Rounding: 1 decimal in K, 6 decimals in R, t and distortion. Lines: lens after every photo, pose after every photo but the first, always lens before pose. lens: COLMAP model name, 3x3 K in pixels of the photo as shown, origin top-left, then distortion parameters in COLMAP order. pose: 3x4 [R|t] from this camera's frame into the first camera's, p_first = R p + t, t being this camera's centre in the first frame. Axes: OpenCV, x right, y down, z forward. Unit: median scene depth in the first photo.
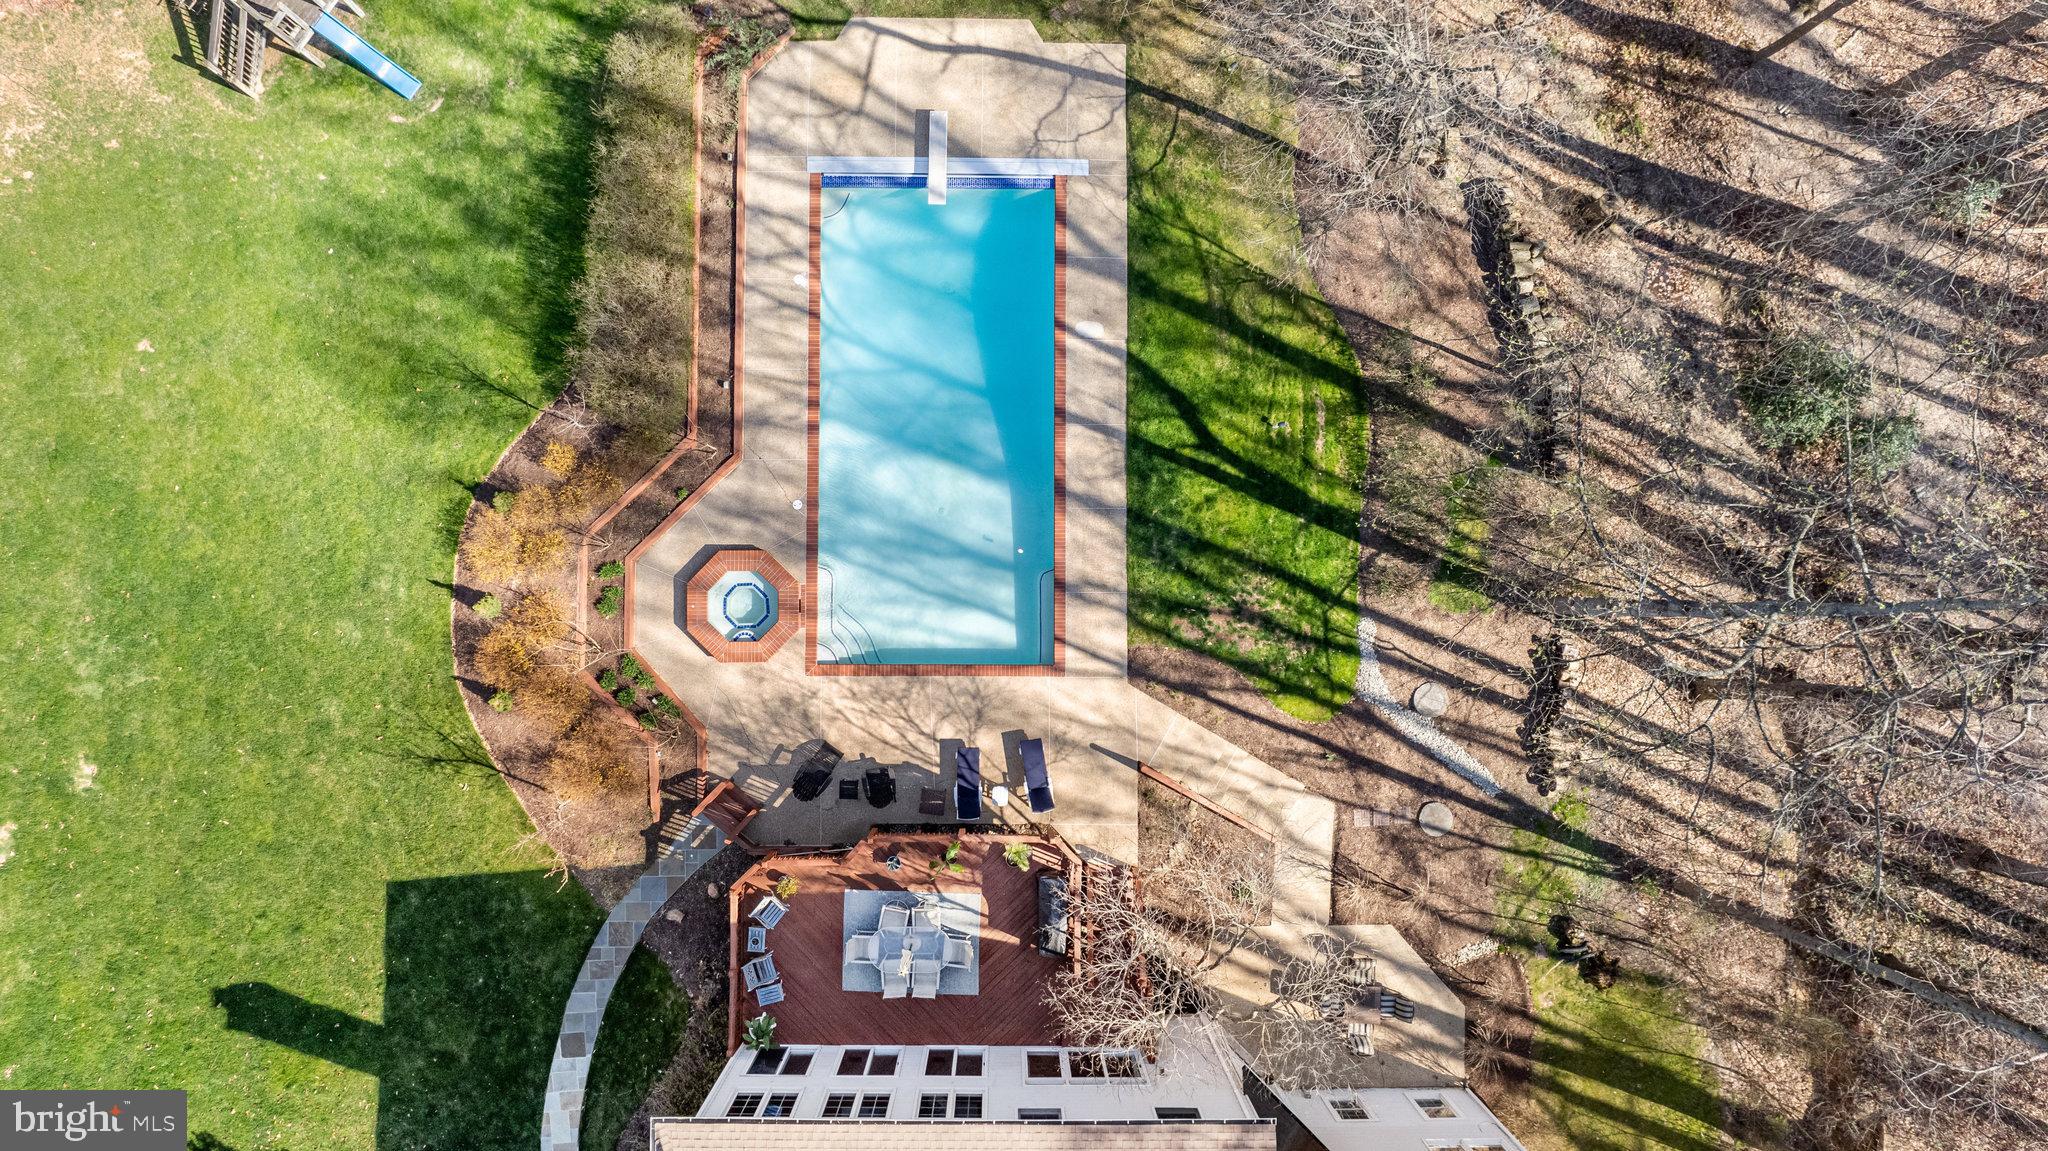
lens RADIAL K [[1333.8, 0, 1039.3], [0, 1333.8, 578.0], [0, 0, 1]] dist [-0.079633, 0.074171]
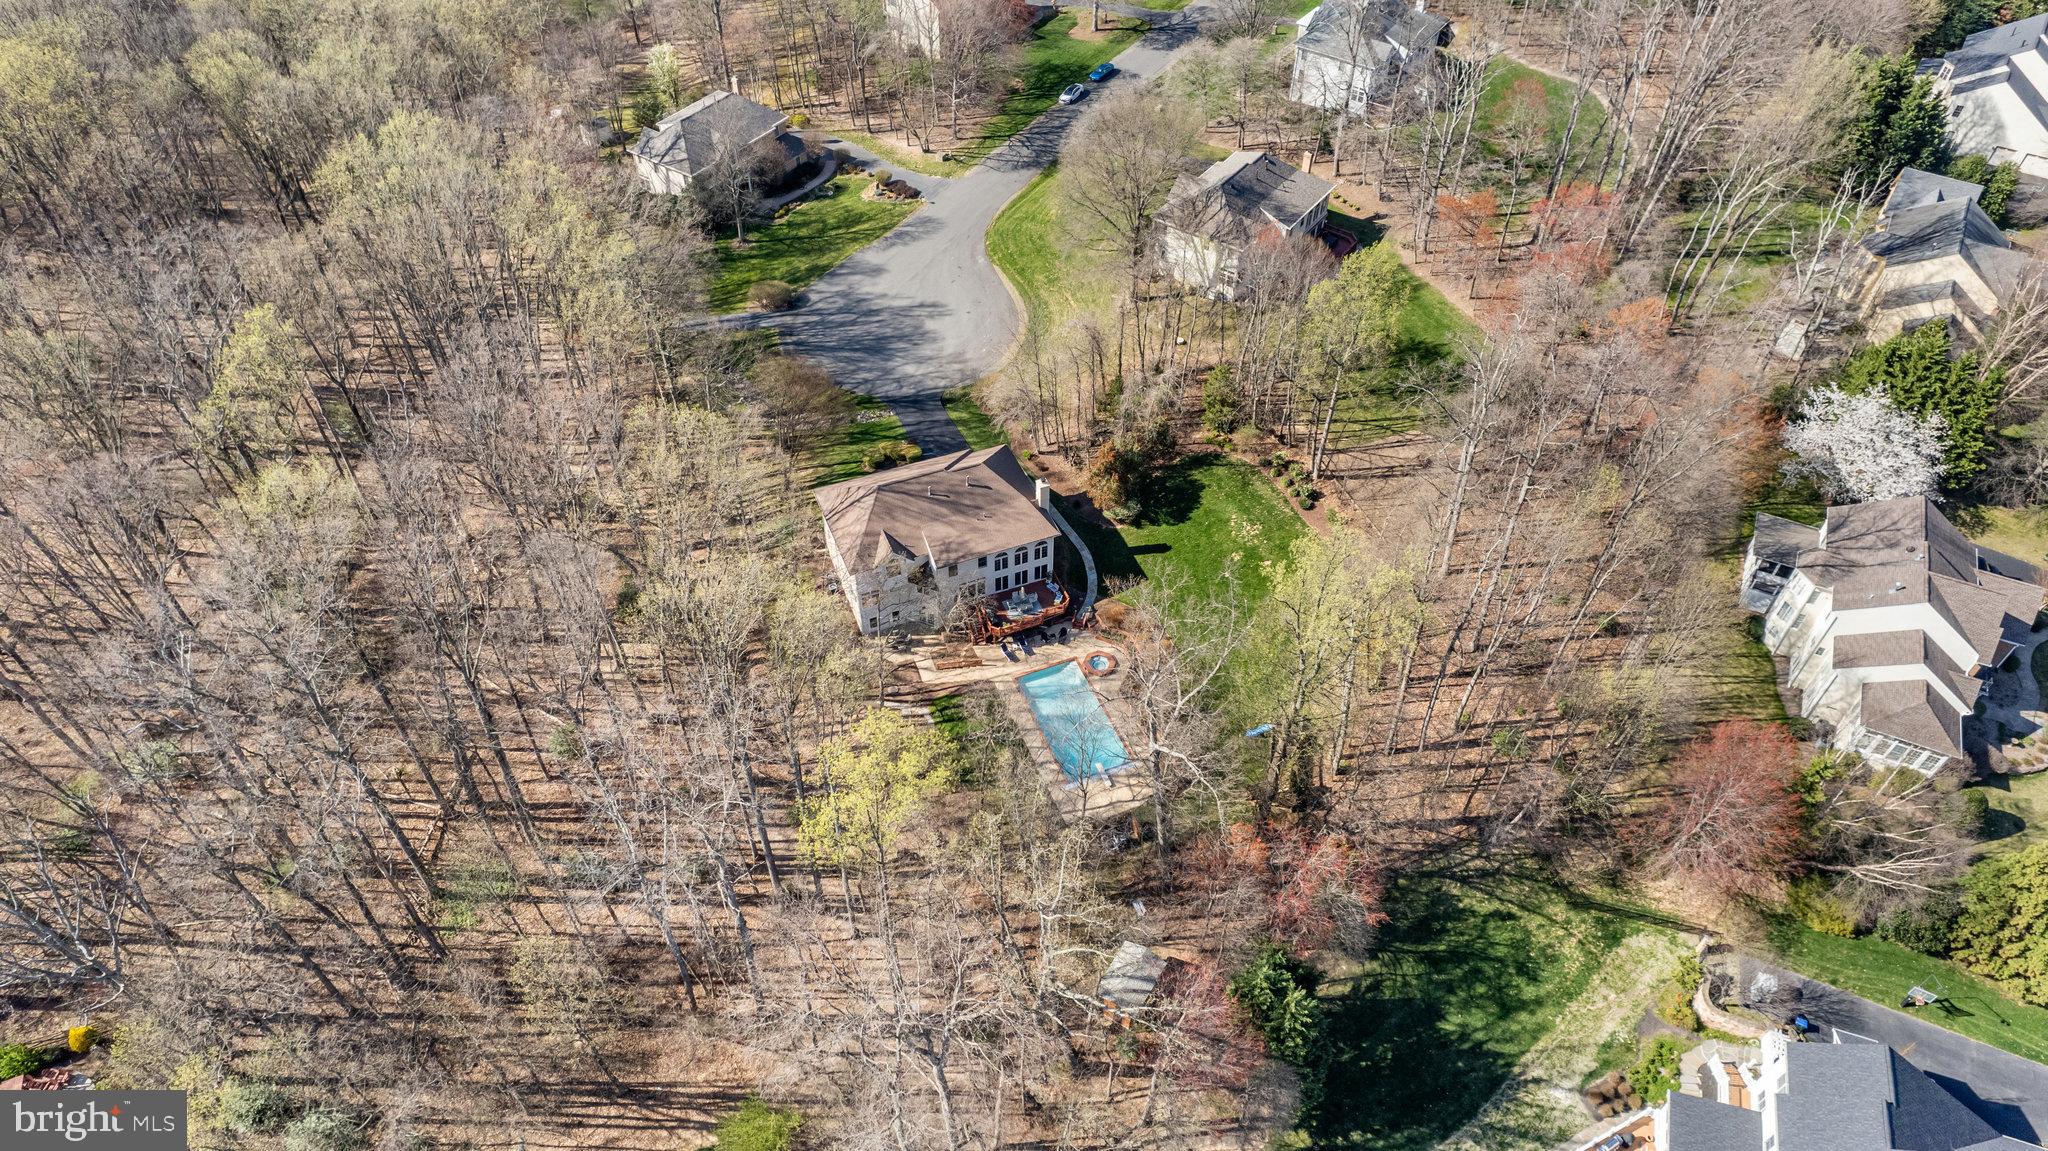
lens RADIAL K [[1333.8, 0, 1039.3], [0, 1333.8, 578.0], [0, 0, 1]] dist [-0.079633, 0.074171]
pose [[-0.921392, 0.246529, -0.300434, 0.983626], [-0.387759, -0.635043, 0.668104, -2.239077], [-0.026081, 0.732082, 0.680718, -1.683294]]
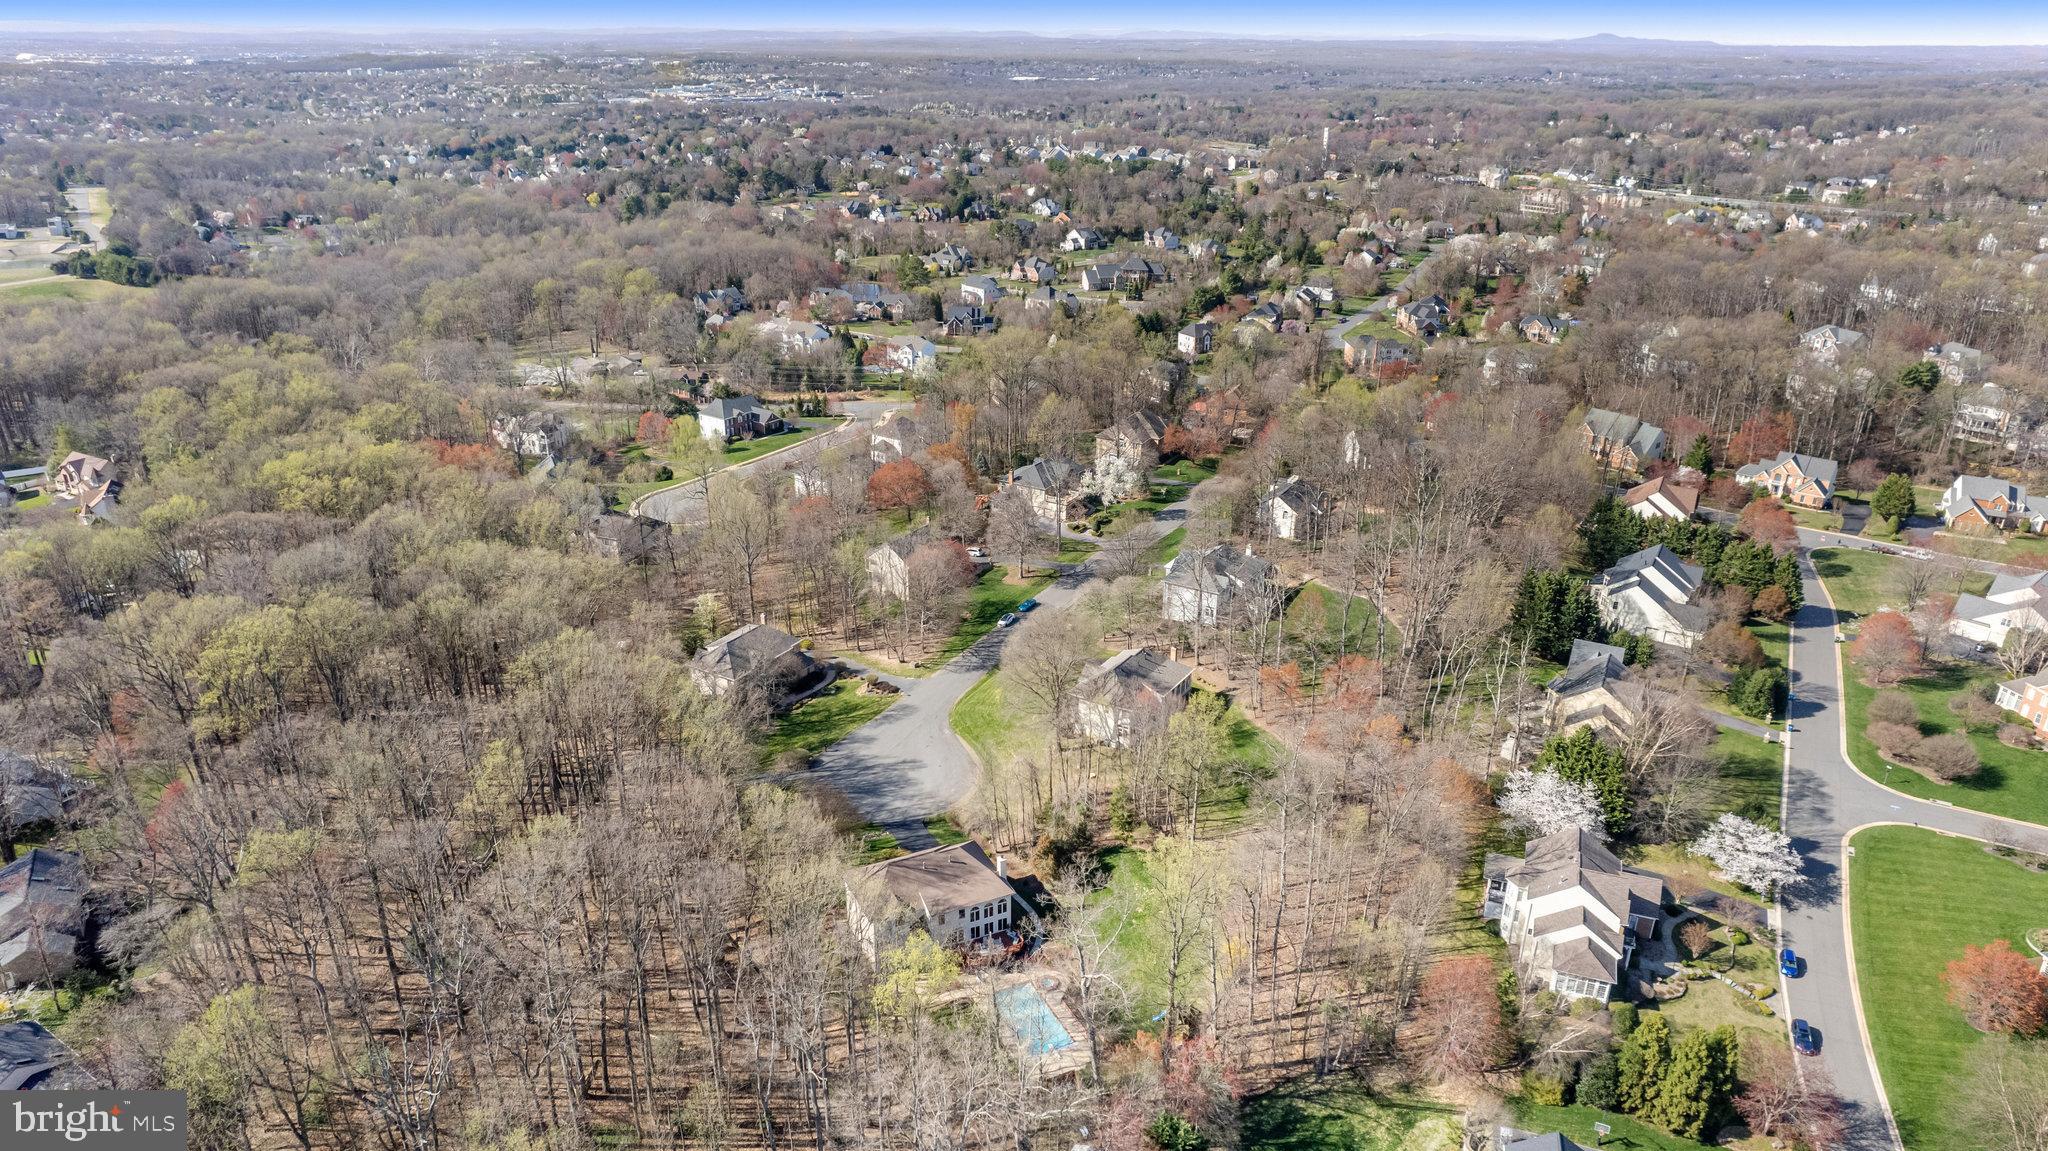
lens RADIAL K [[1333.8, 0, 1039.3], [0, 1333.8, 578.0], [0, 0, 1]] dist [-0.079633, 0.074171]
pose [[-0.894633, 0.132887, -0.426582, 1.813626], [-0.446406, -0.305983, 0.840890, -3.862943], [-0.018783, 0.942717, 0.333065, -2.225466]]
